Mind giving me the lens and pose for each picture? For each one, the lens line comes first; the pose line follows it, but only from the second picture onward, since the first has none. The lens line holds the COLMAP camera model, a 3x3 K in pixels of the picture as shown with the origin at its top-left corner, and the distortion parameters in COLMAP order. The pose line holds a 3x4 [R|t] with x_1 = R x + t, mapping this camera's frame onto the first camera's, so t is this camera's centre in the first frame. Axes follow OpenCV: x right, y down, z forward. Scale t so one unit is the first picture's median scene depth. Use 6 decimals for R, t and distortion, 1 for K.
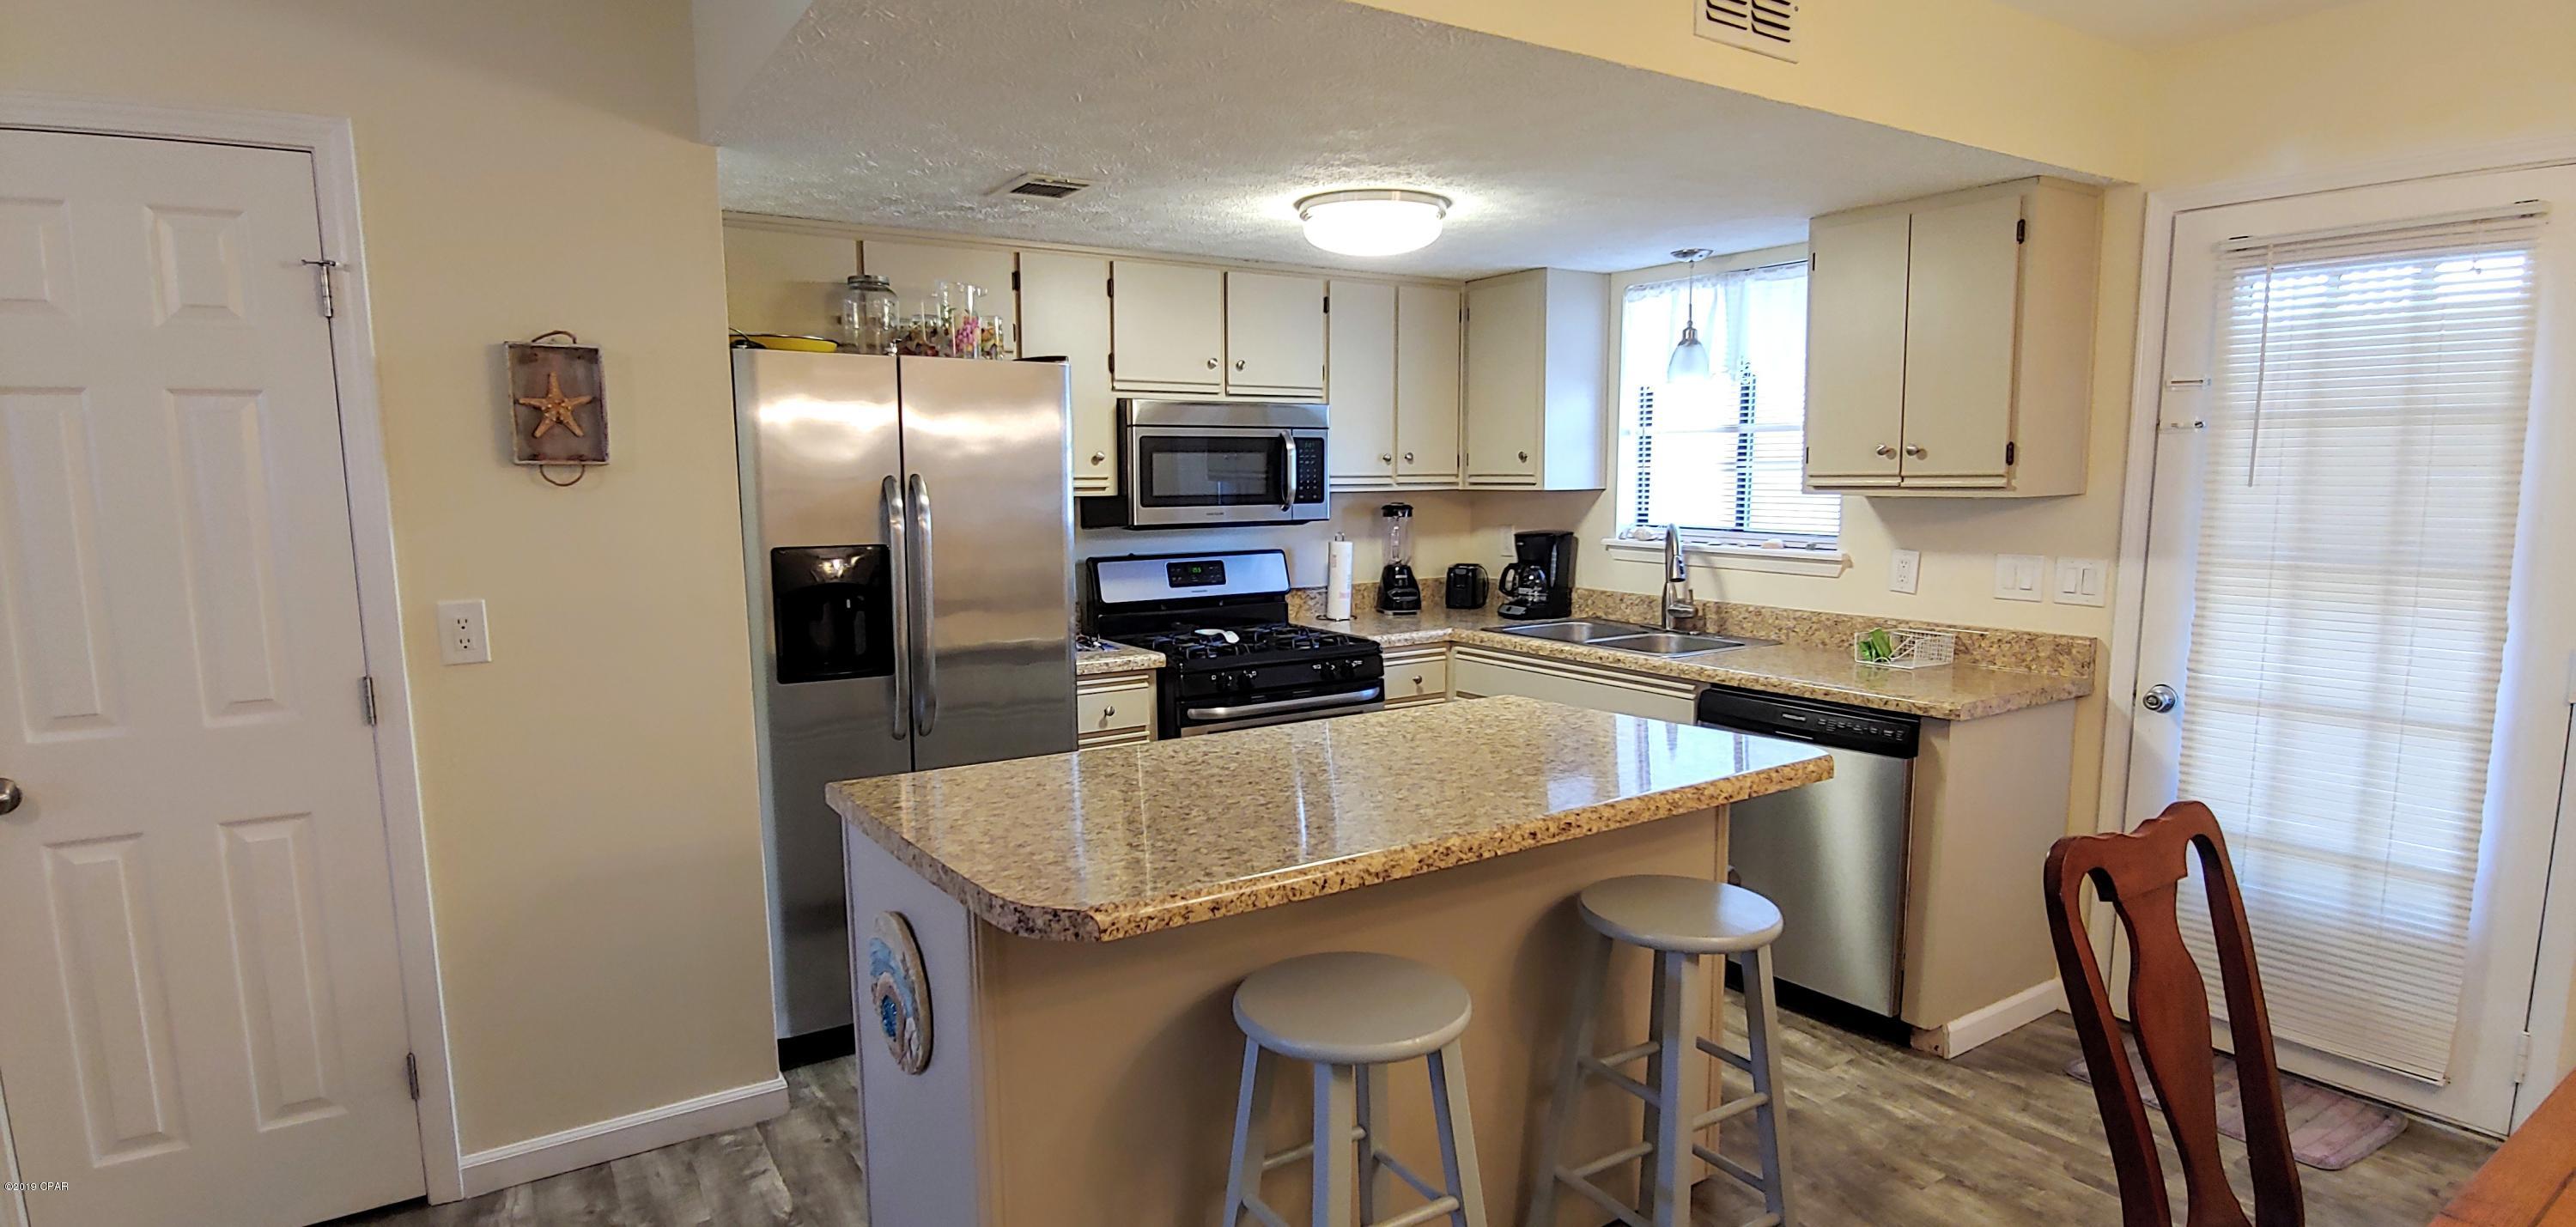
lens RADIAL K [[1276.4, 0, 1285.6], [0, 1276.4, 619.9], [0, 0, 1]] dist [-0.020008, 0.005665]
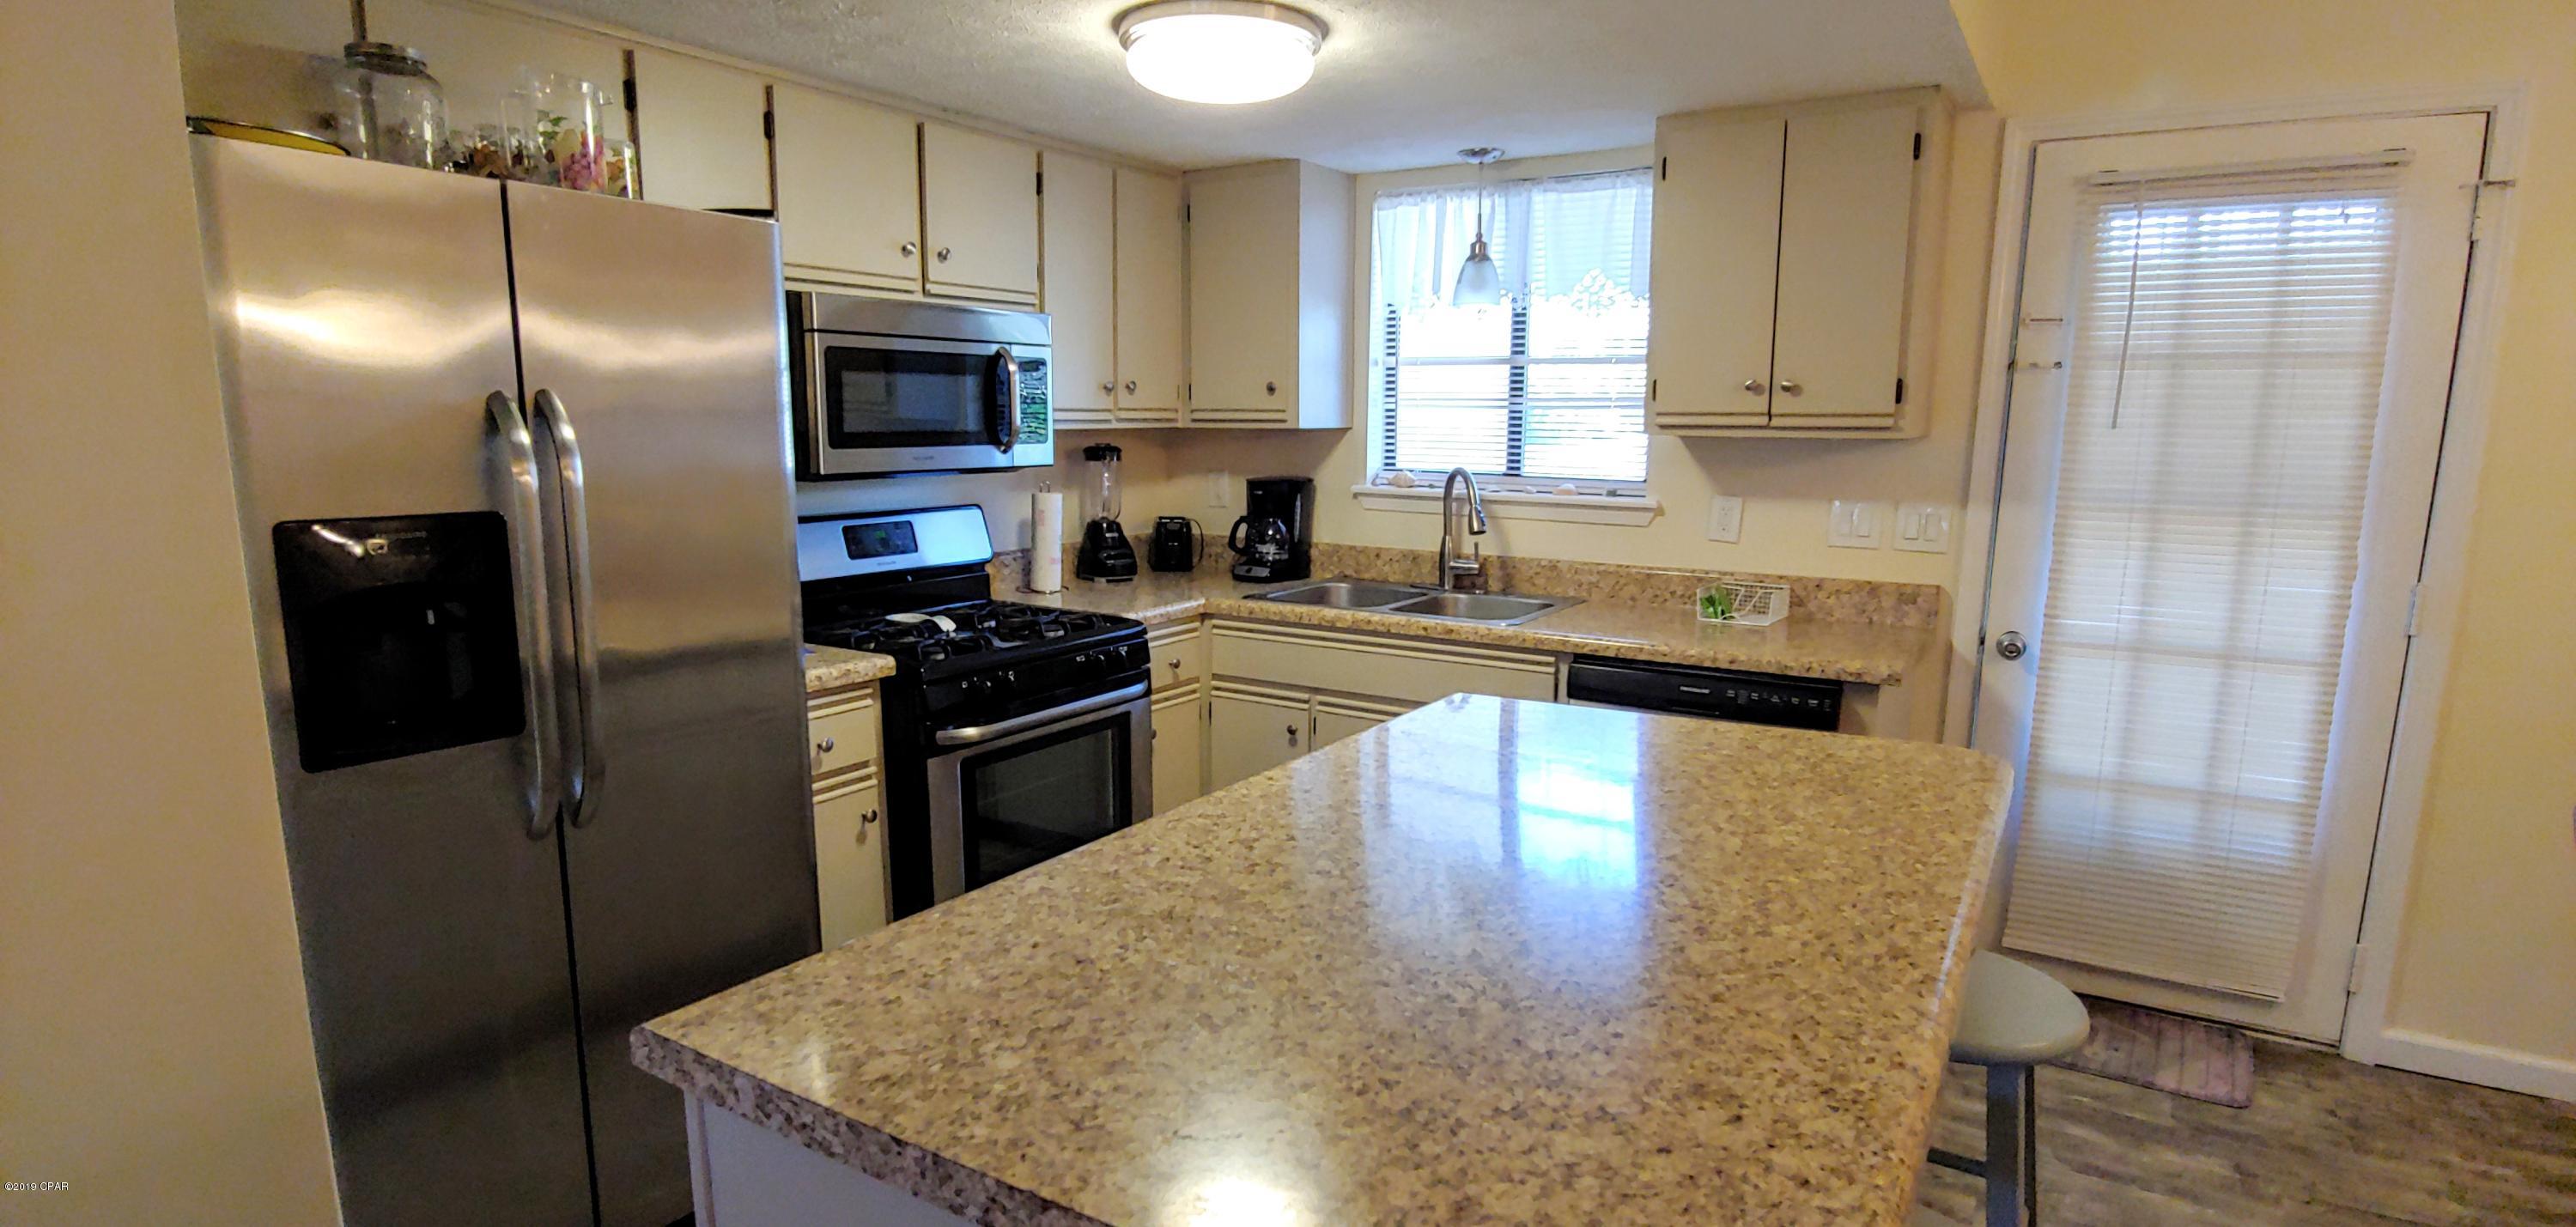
lens RADIAL K [[1276.4, 0, 1276.7], [0, 1276.4, 628.4], [0, 0, 1]] dist [-0.020008, 0.005665]
pose [[0.914580, -0.054159, 0.400761, -0.202316], [0.034417, 0.997820, 0.056302, -0.023665], [-0.402937, -0.037700, 0.914451, 0.299067]]
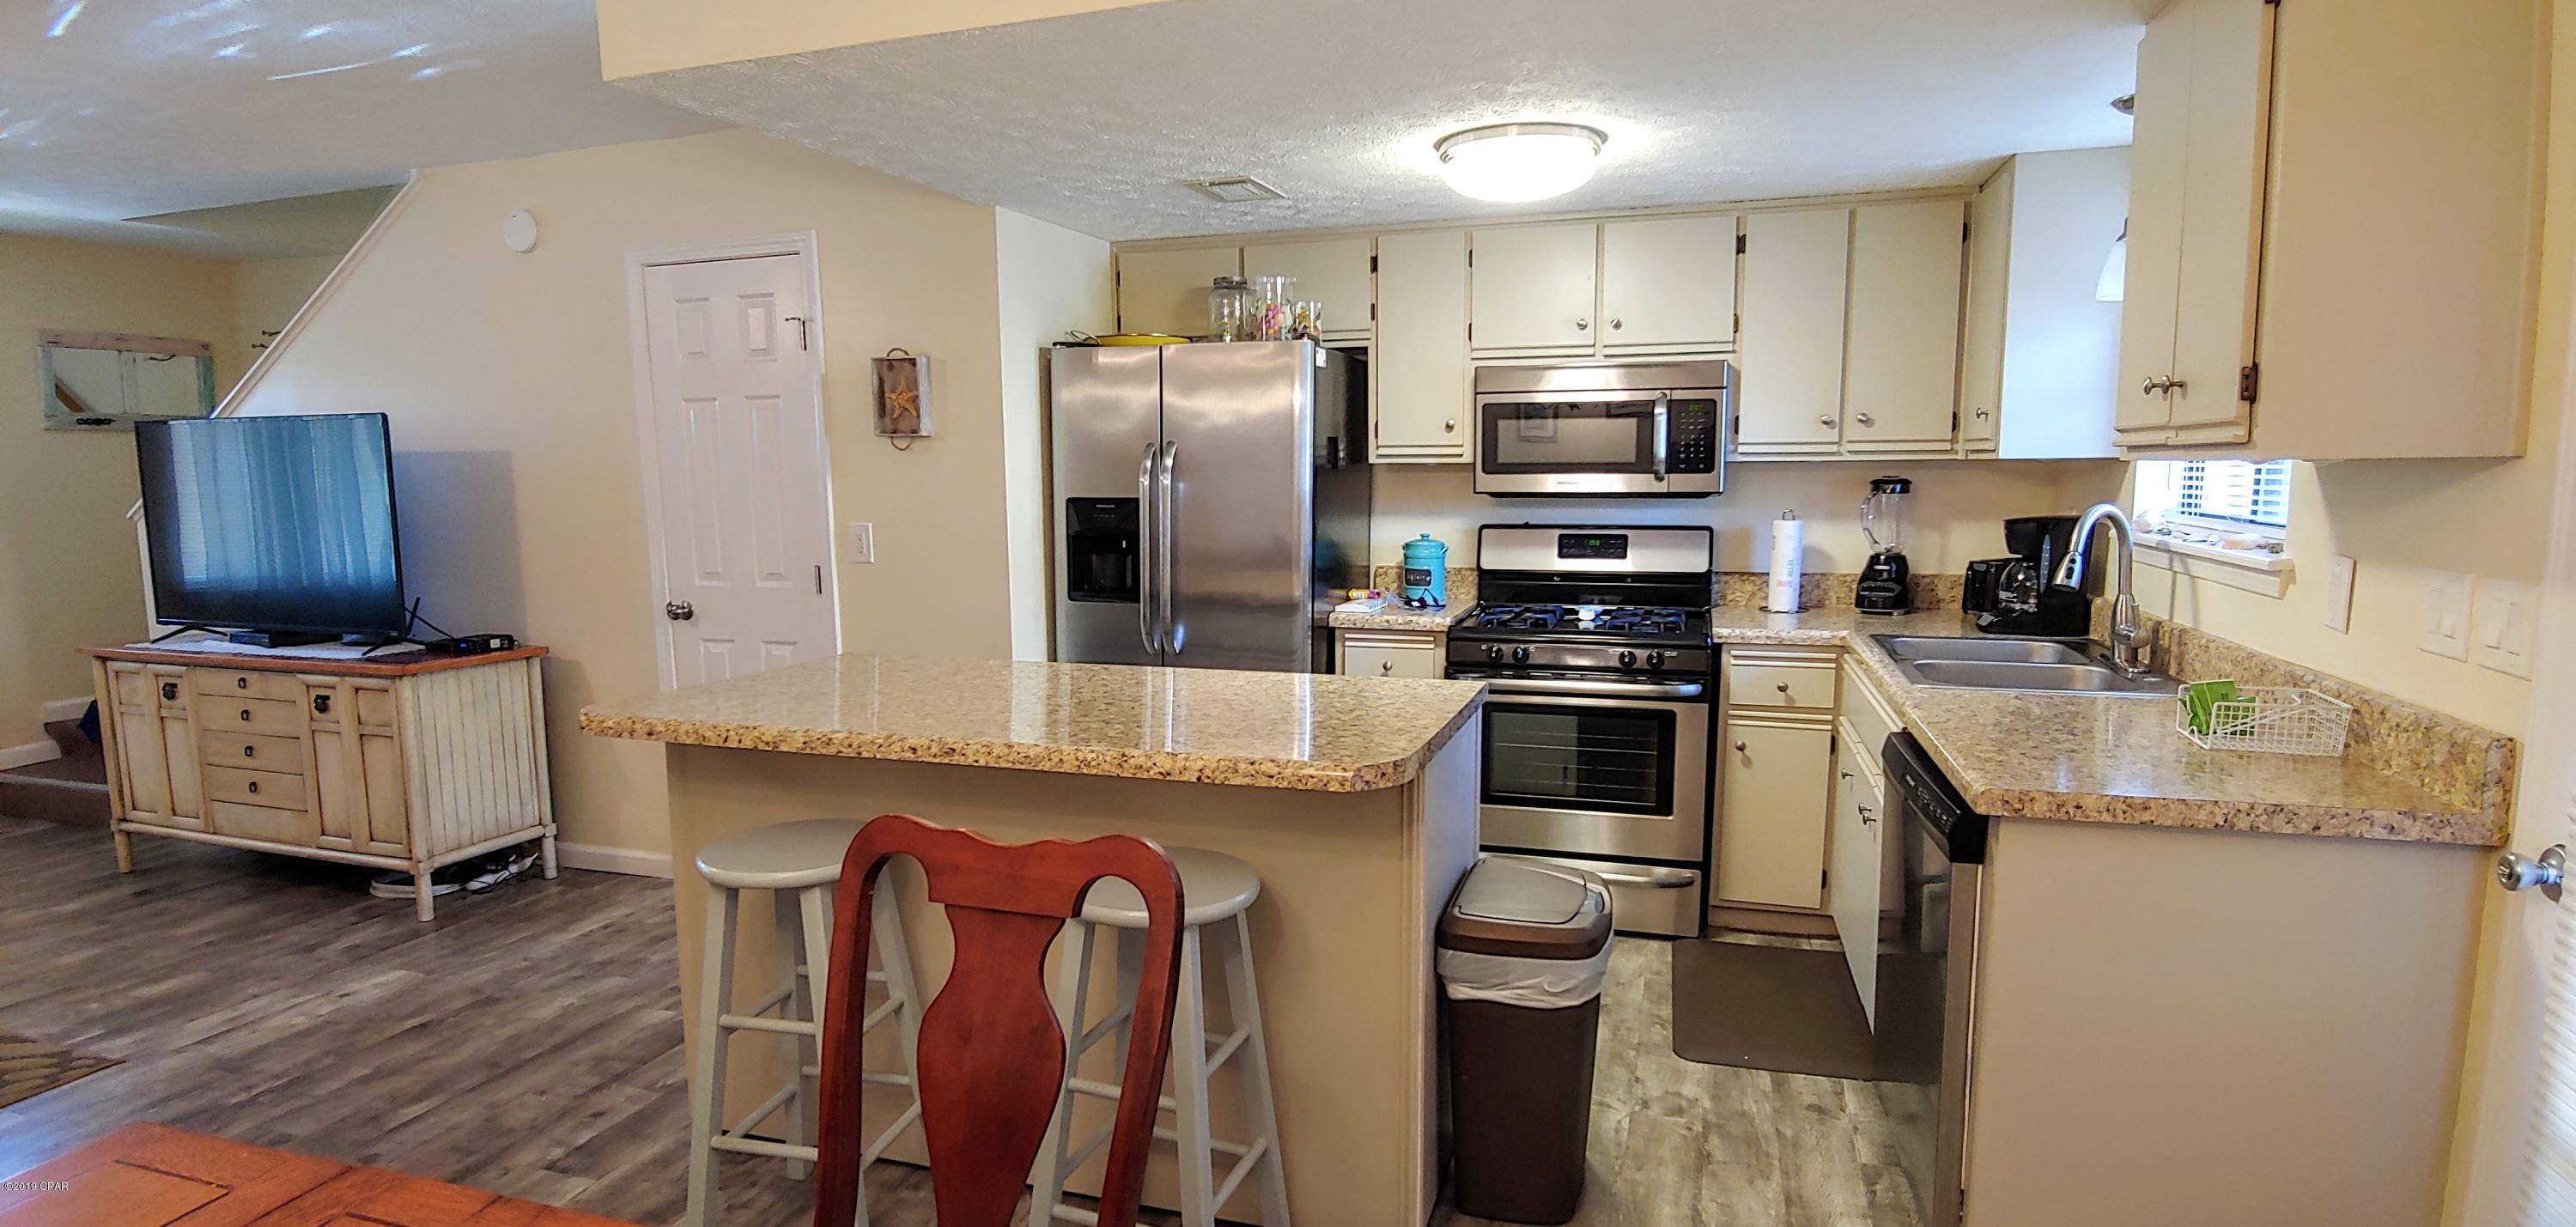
lens RADIAL K [[1276.4, 0, 1299.9], [0, 1276.4, 628.2], [0, 0, 1]] dist [-0.020008, 0.005665]
pose [[0.640129, 0.100087, -0.761720, 0.668358], [-0.084090, 0.994649, 0.060027, -0.018401], [0.763651, 0.025628, 0.645120, 0.281420]]
